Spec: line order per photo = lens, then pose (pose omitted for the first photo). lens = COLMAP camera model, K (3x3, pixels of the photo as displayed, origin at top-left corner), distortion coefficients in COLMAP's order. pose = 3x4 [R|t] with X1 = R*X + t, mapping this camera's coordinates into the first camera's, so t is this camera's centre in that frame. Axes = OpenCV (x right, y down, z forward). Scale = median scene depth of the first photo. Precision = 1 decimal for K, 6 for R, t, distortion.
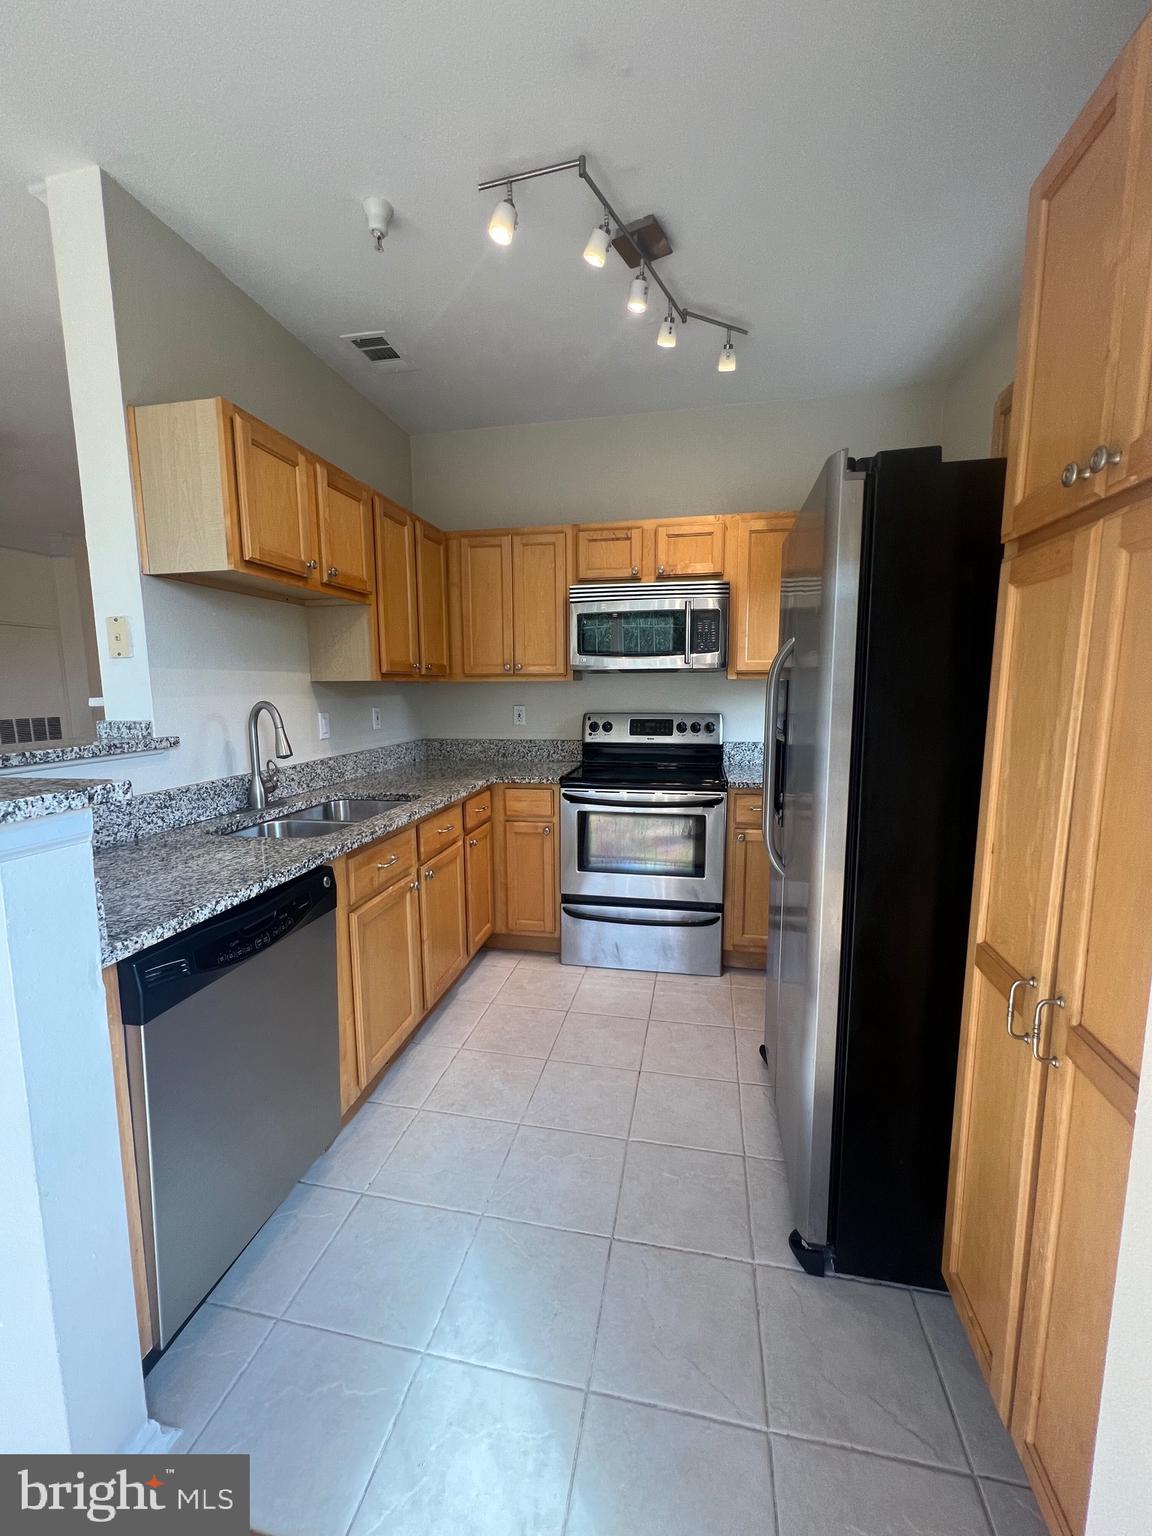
lens RADIAL K [[617.6, 0, 576.0], [0, 617.6, 768.0], [0, 0, 1]] dist [-0.009790, -0.000073]
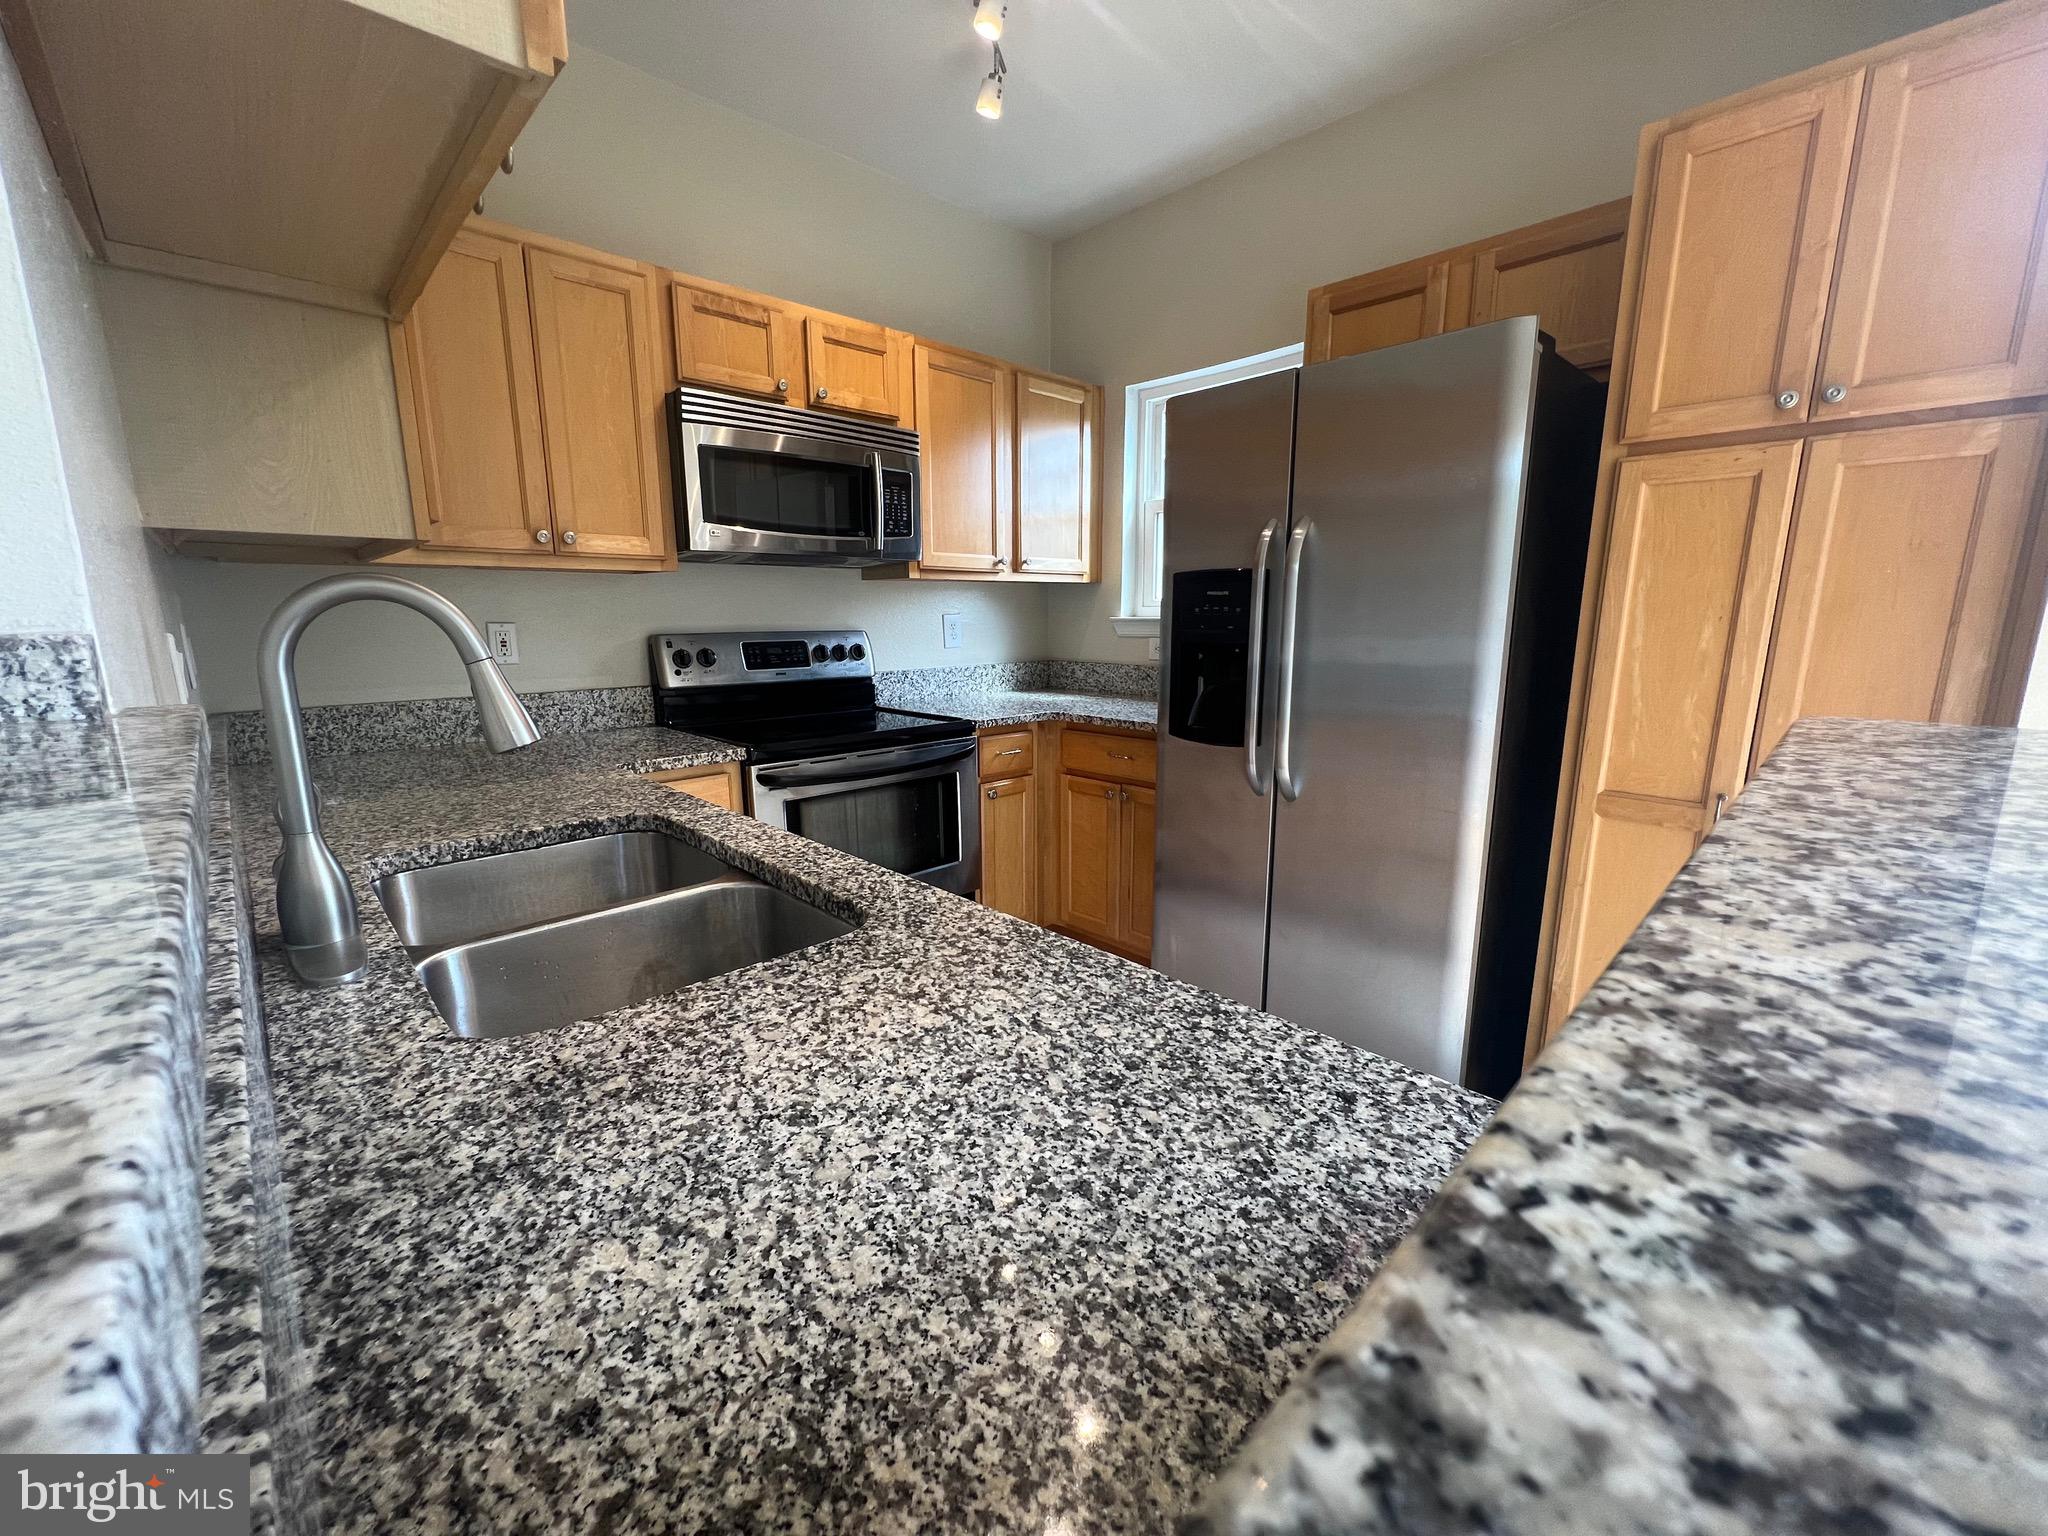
lens RADIAL K [[823.5, 0, 1024.0], [0, 823.5, 768.0], [0, 0, 1]] dist [-0.009790, -0.000073]
pose [[0.561943, -0.148306, 0.813772, -0.442923], [0.107248, 0.988555, 0.106100, -0.016219], [-0.820194, 0.027653, 0.571417, 0.352349]]
